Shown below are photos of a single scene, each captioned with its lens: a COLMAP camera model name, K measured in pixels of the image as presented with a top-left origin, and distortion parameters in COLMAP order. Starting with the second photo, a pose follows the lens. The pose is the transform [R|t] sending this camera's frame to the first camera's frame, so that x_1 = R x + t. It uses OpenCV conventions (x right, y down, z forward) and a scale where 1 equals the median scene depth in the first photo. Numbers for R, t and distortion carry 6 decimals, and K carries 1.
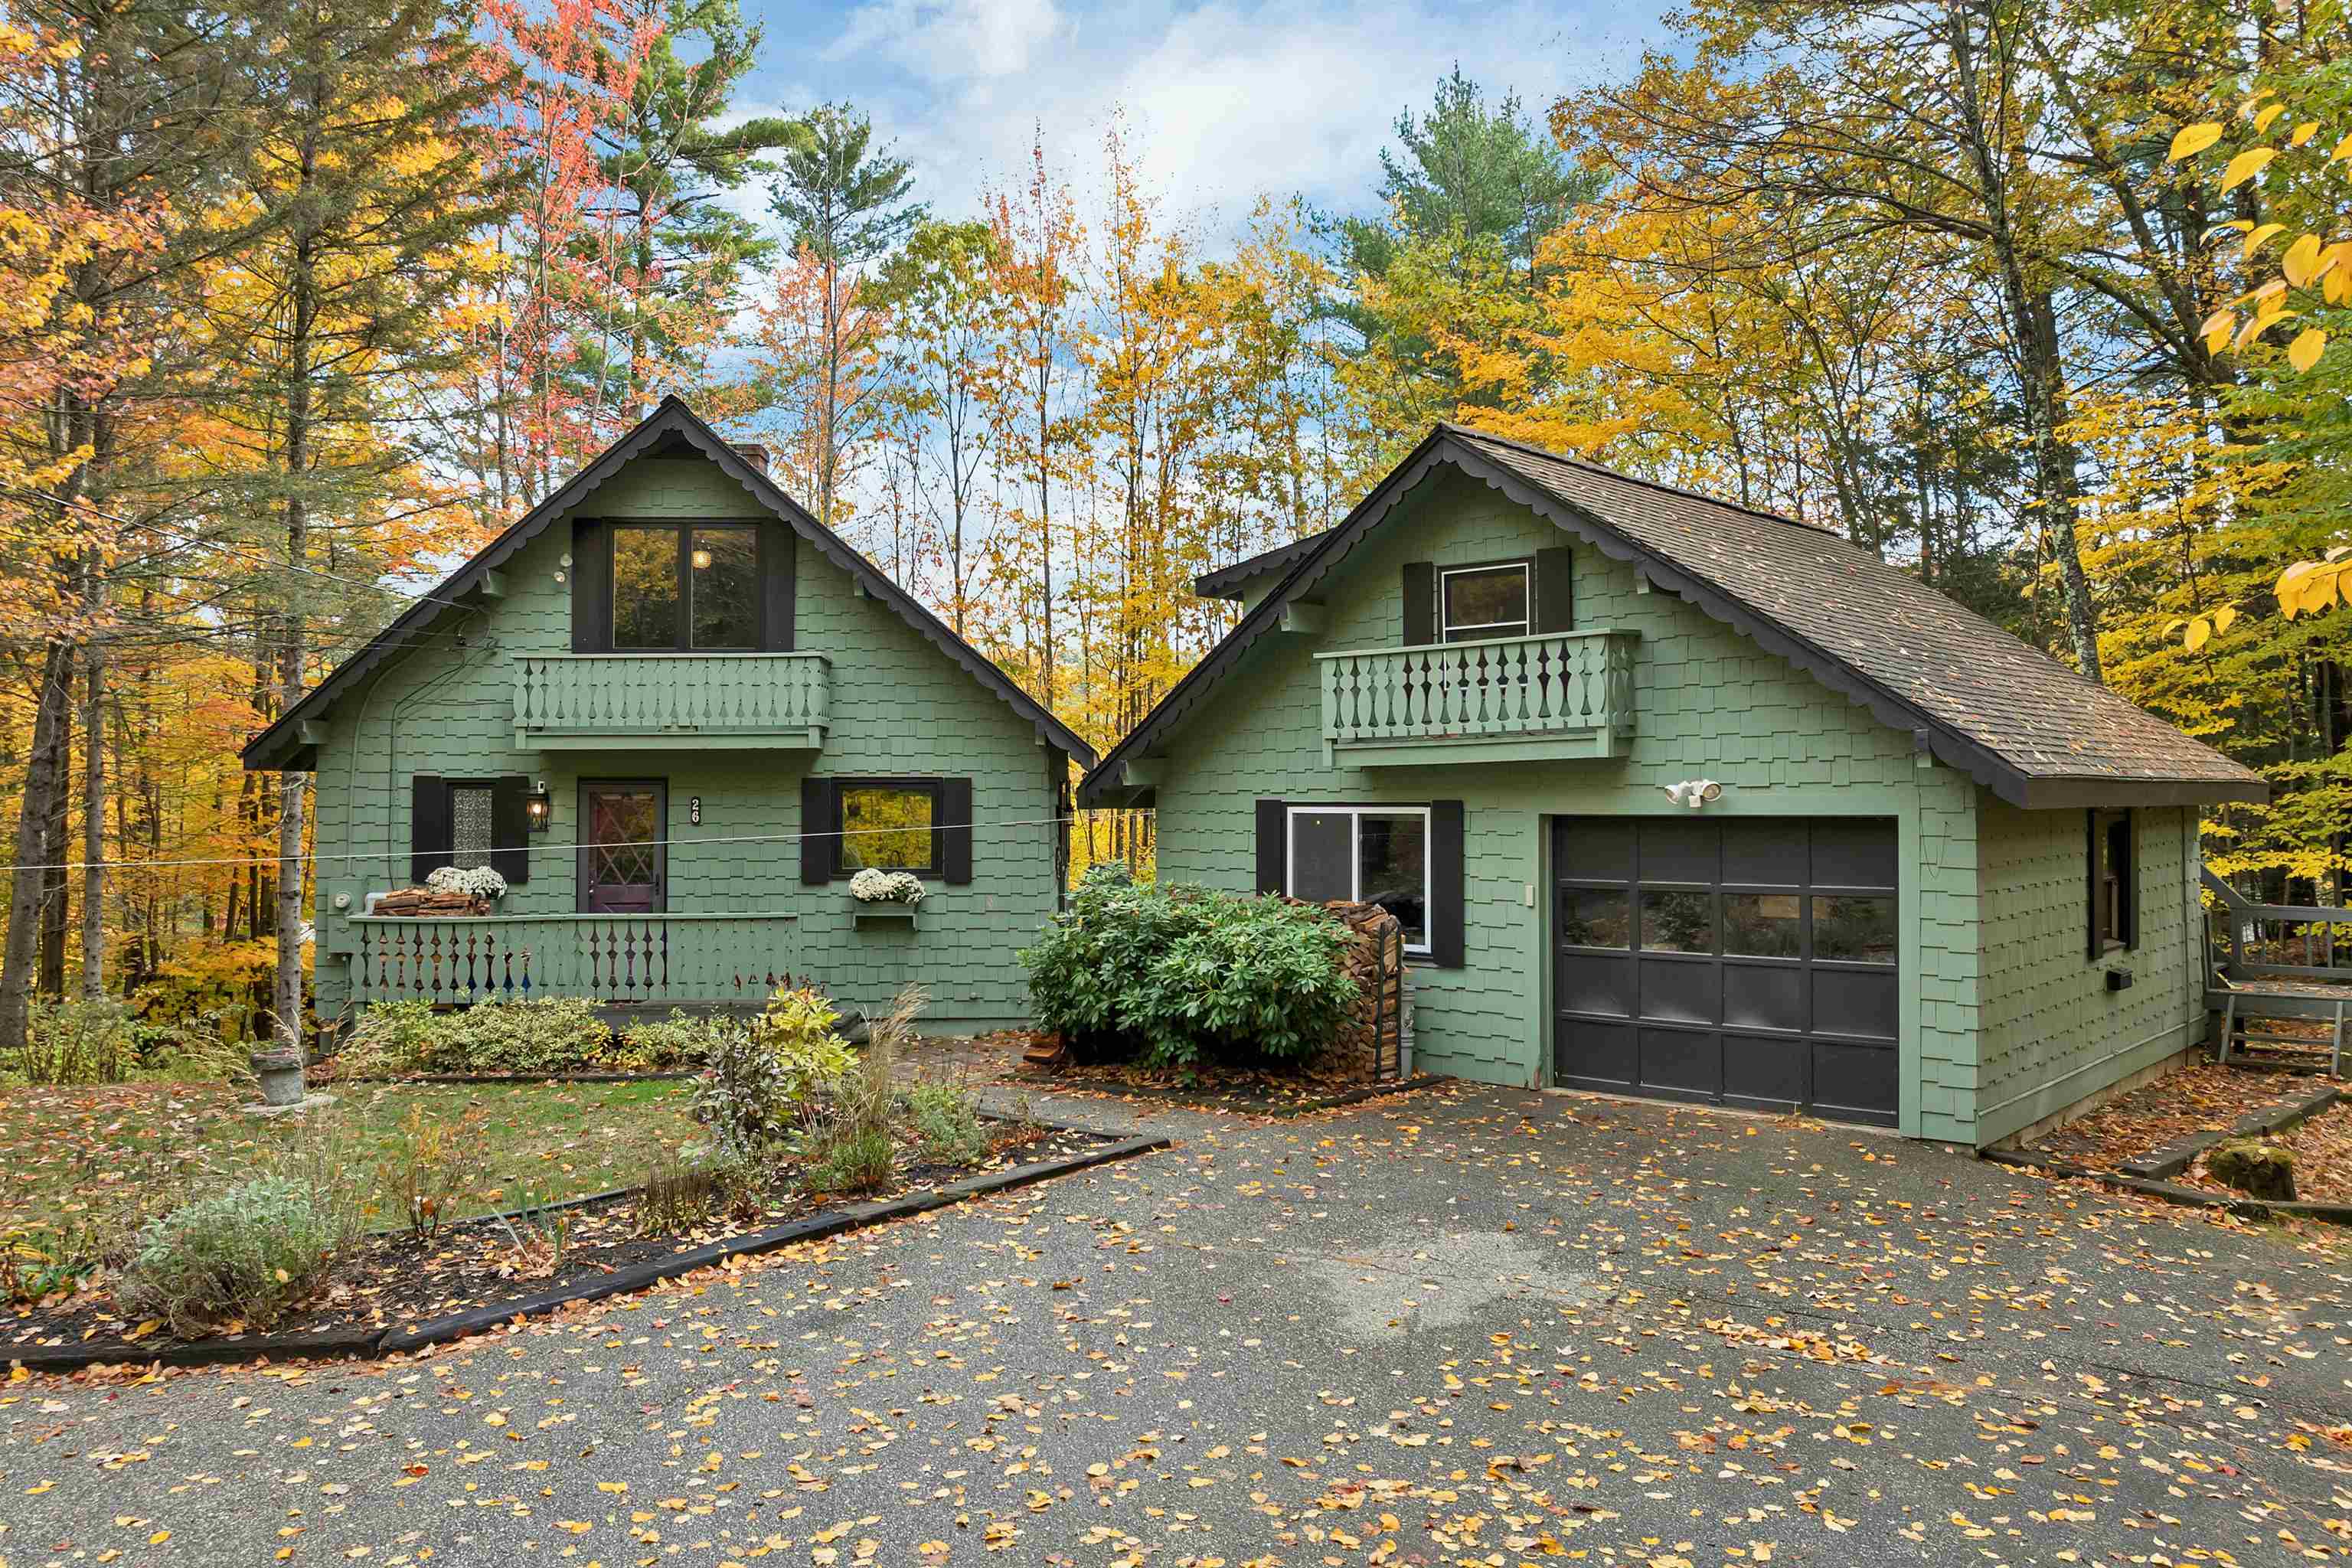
lens RADIAL K [[1670.8, 0, 1186.7], [0, 1670.8, 719.6], [0, 0, 1]] dist [-0.036059, 0.000787]
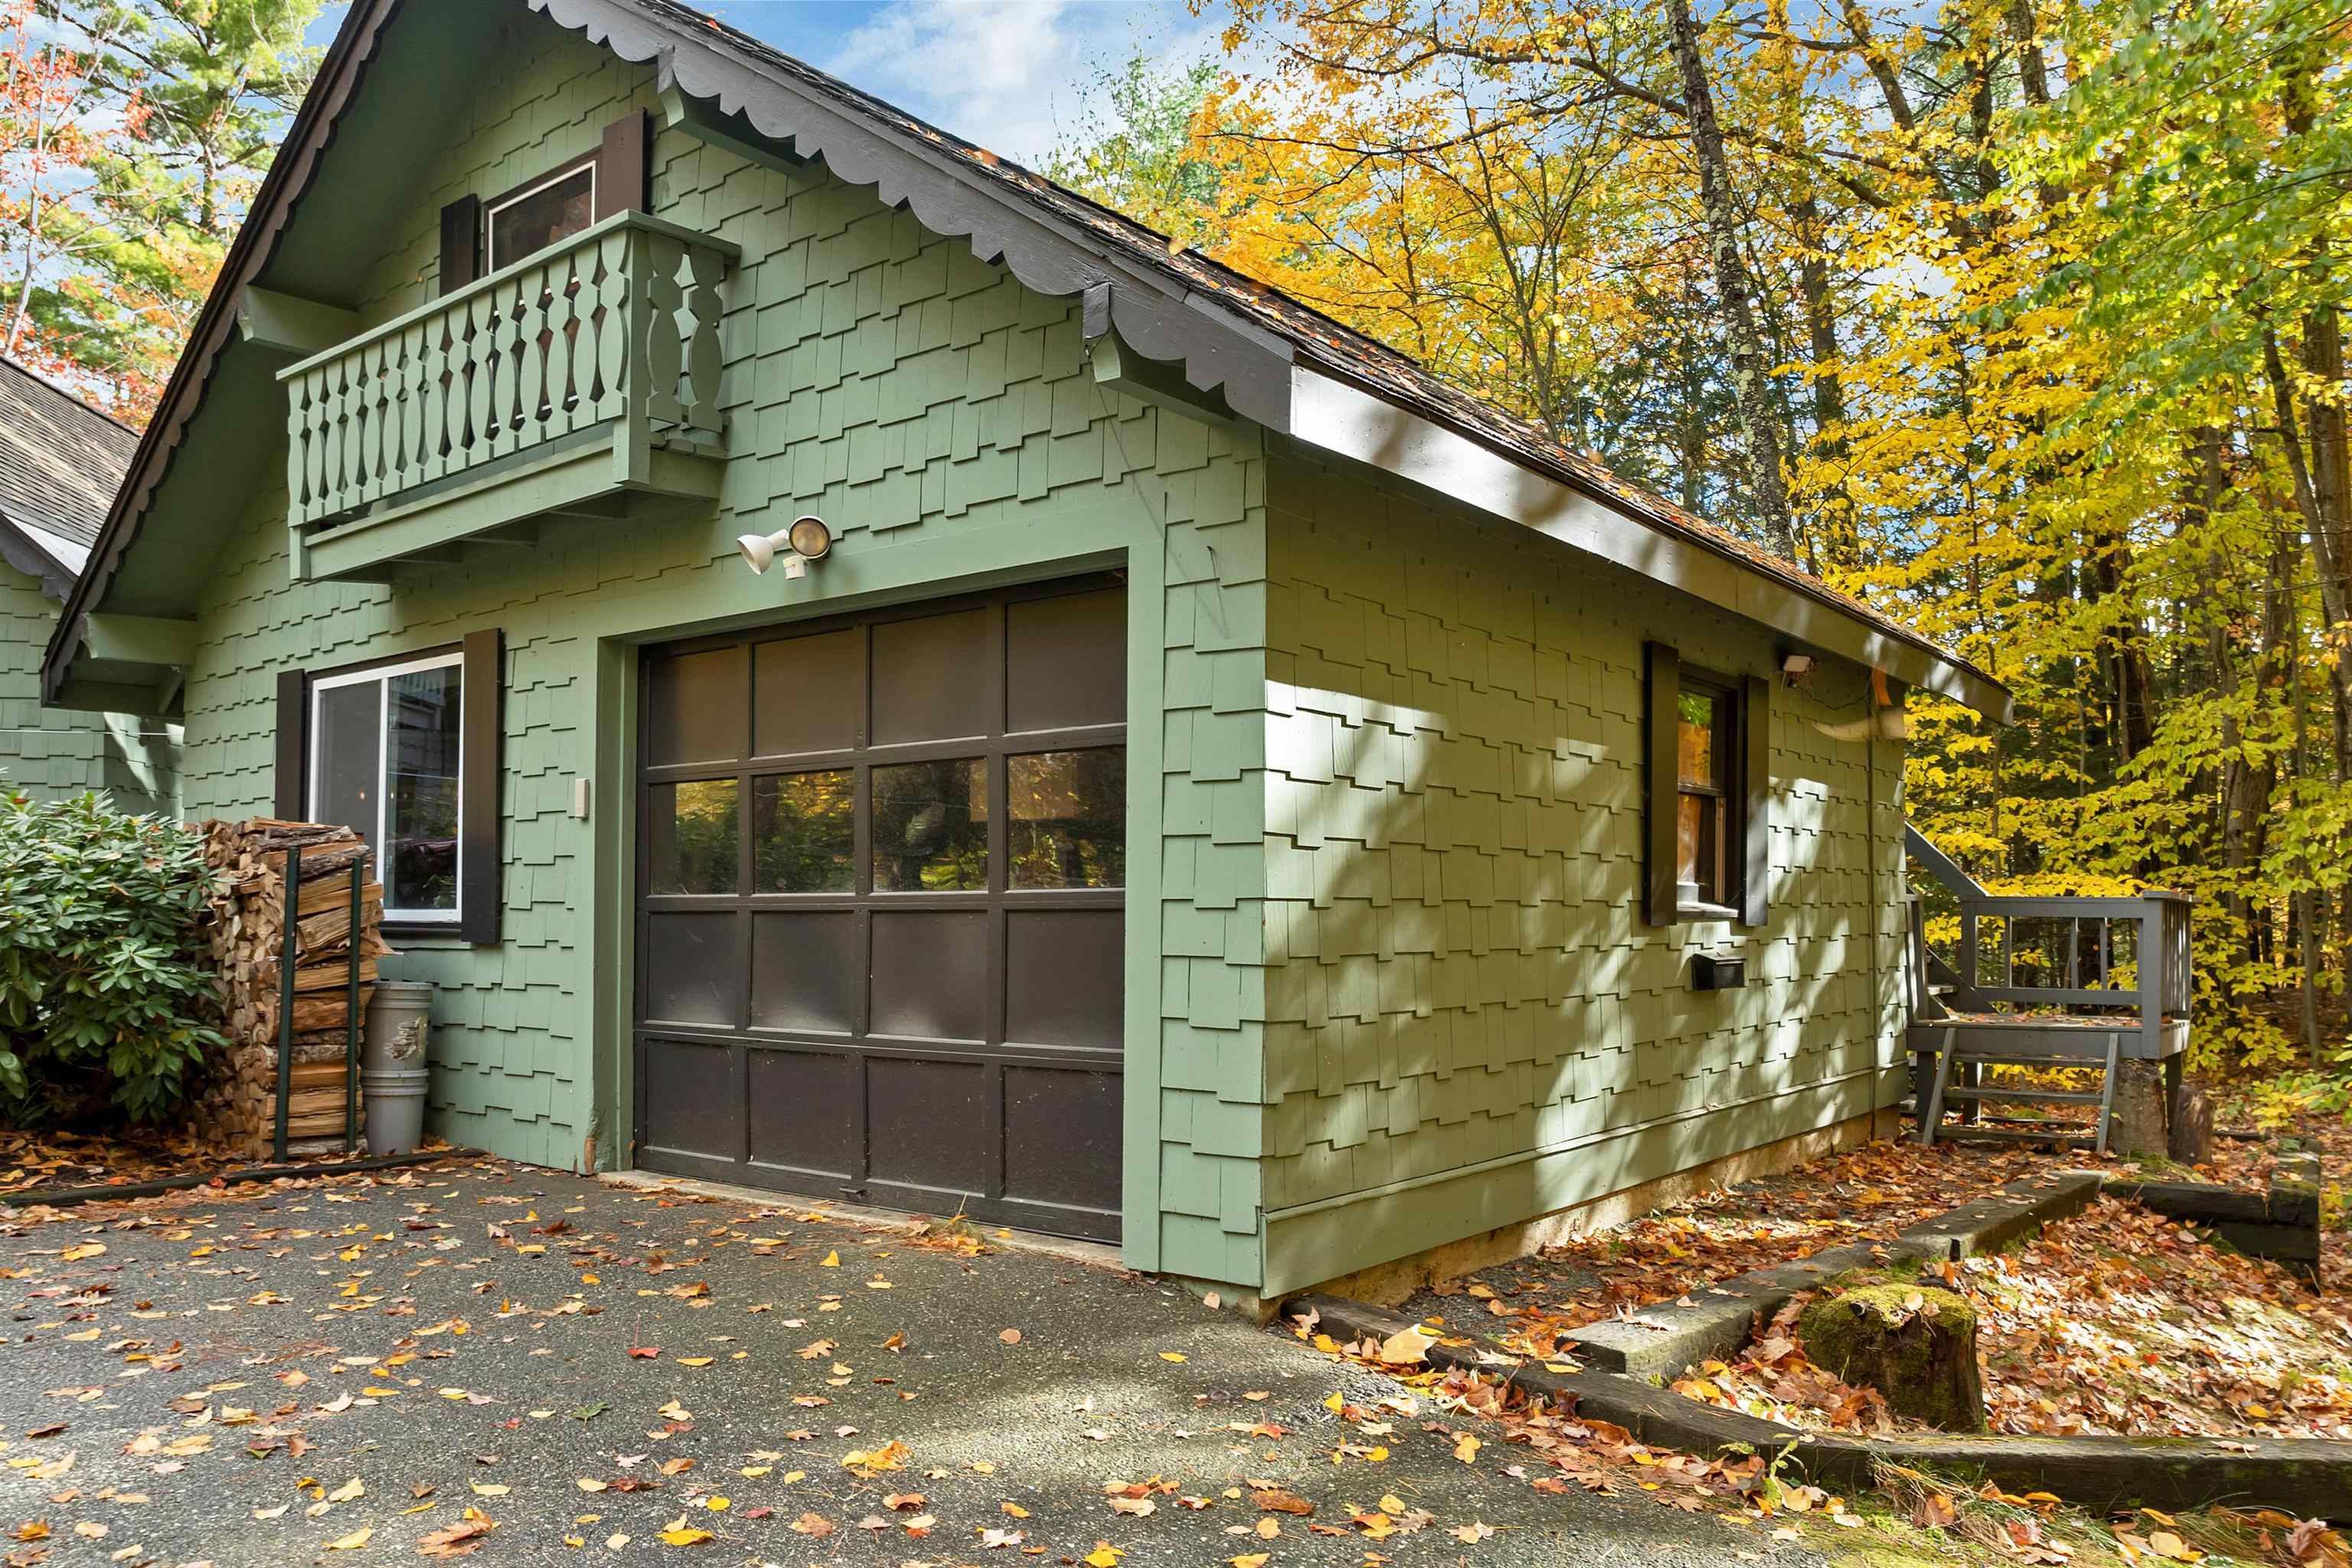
lens RADIAL K [[1670.8, 0, 1177.6], [0, 1670.8, 856.7], [0, 0, 1]] dist [-0.036059, 0.000787]
pose [[0.996926, 0.007986, 0.077936, 0.331203], [-0.008933, 0.999890, 0.011811, 0.109986], [-0.077834, -0.012471, 0.996888, 0.448548]]
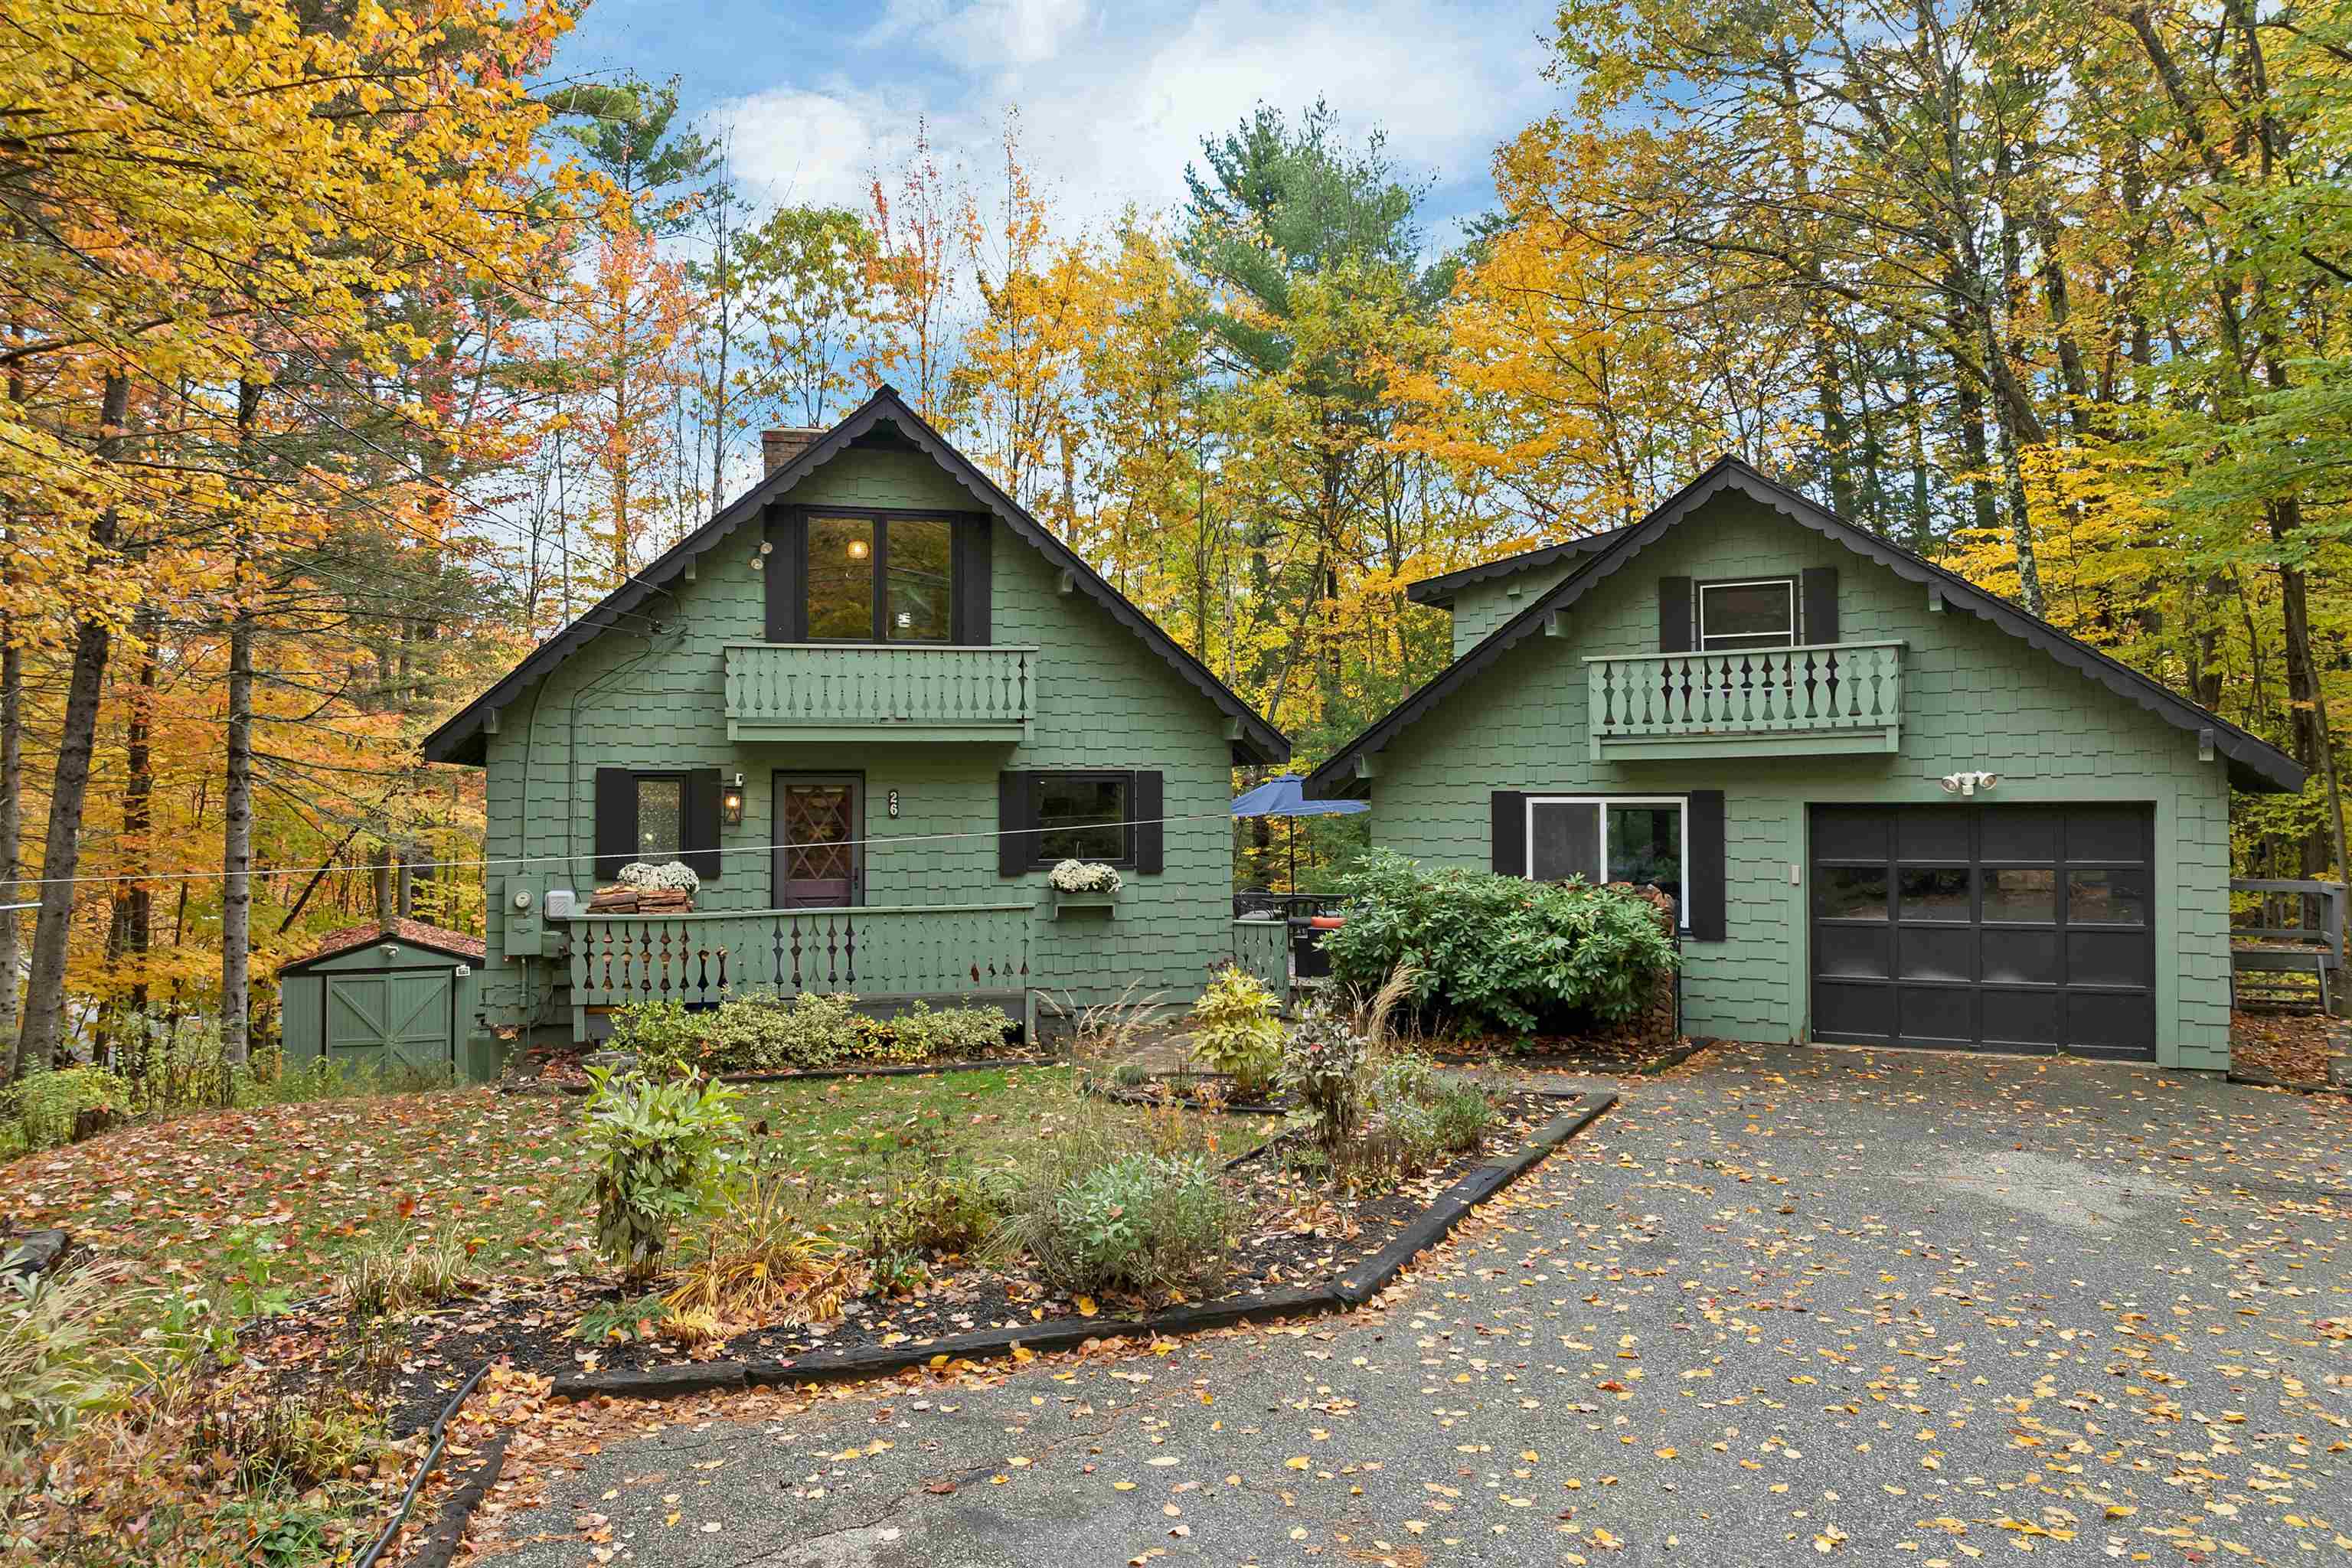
lens RADIAL K [[1670.8, 0, 1165.7], [0, 1670.8, 728.6], [0, 0, 1]] dist [-0.036059, 0.000787]
pose [[0.975714, 0.007829, 0.218908, -0.436101], [-0.009037, 0.999949, 0.004519, 0.004891], [-0.218862, -0.006387, 0.975735, -0.008069]]
